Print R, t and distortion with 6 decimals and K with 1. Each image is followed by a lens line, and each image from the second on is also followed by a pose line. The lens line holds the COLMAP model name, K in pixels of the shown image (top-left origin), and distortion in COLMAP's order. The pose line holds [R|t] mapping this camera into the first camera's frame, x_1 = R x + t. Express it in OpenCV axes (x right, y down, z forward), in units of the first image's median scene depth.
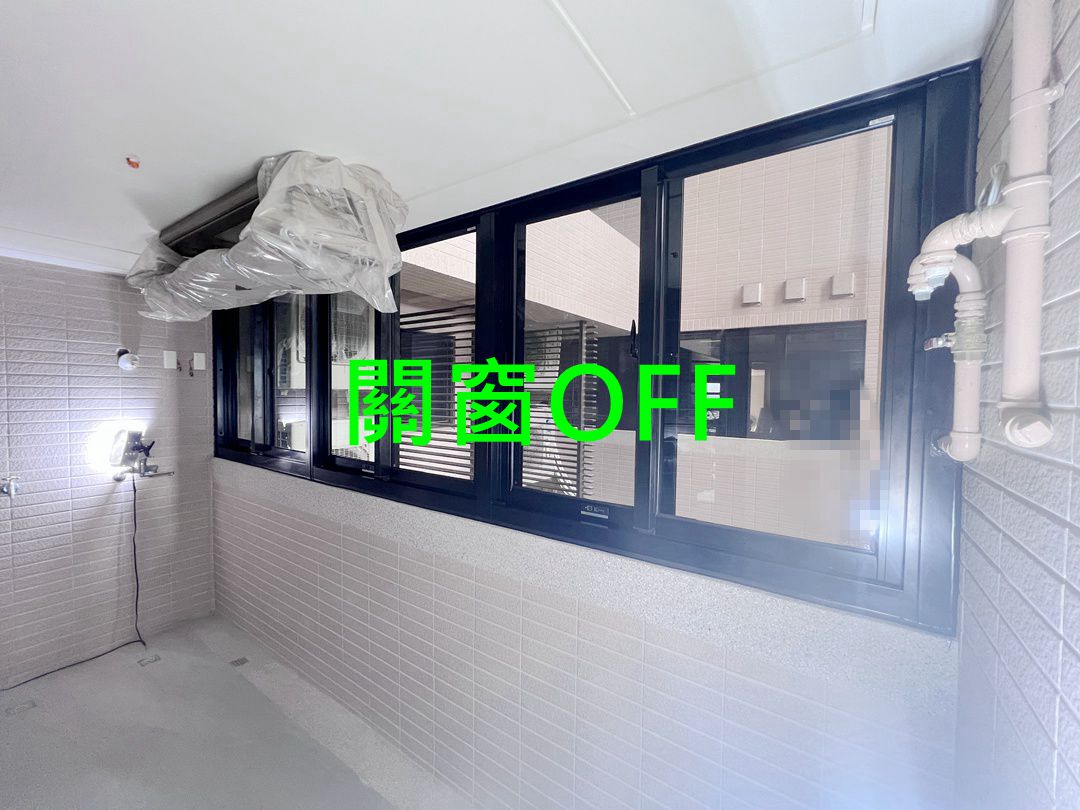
lens RADIAL K [[436.9, 0, 531.7], [0, 436.9, 404.0], [0, 0, 1]] dist [0.000680, 0.000570]
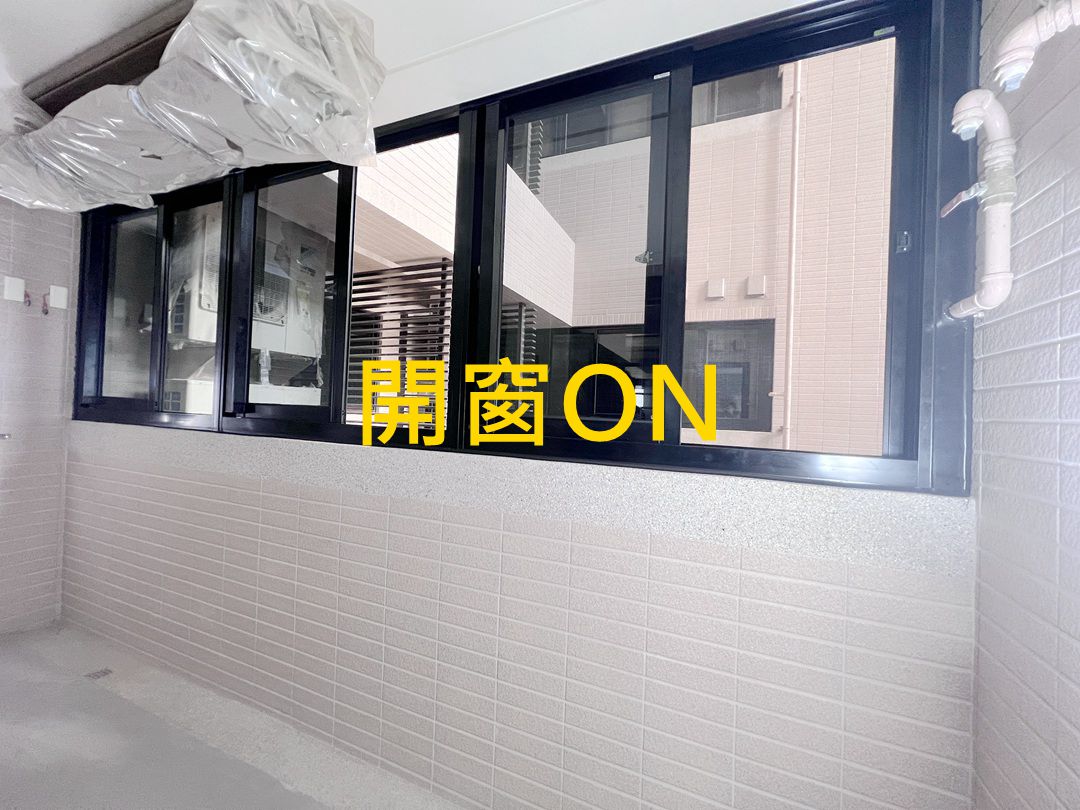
lens RADIAL K [[436.9, 0, 531.2], [0, 436.9, 406.6], [0, 0, 1]] dist [0.000680, 0.000570]
pose [[0.979211, 0.026755, 0.201073, -0.166777], [-0.018343, 0.998881, -0.043587, 0.257567], [-0.202014, 0.038993, 0.978606, 0.131320]]
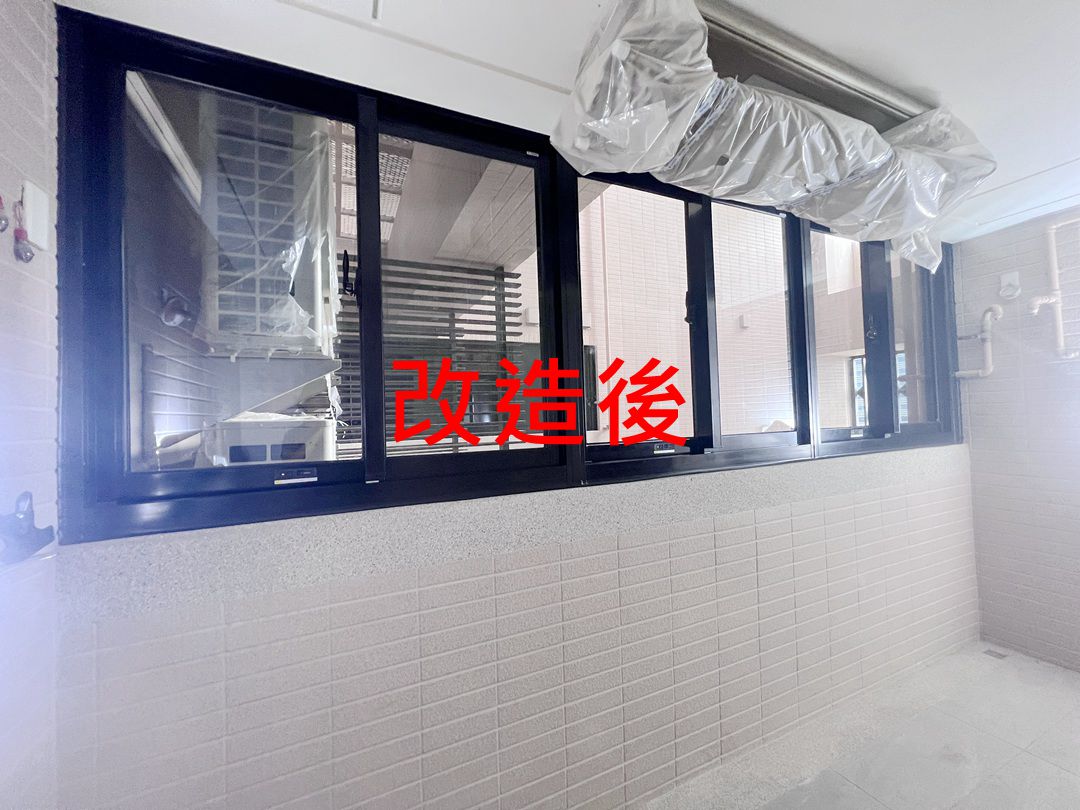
lens RADIAL K [[436.9, 0, 535.7], [0, 436.9, 401.5], [0, 0, 1]] dist [0.000680, 0.000570]
pose [[0.511120, -0.001513, 0.859508, -1.772701], [0.060252, 0.997601, -0.034074, 0.112600], [-0.857395, 0.069203, 0.509985, 1.215001]]
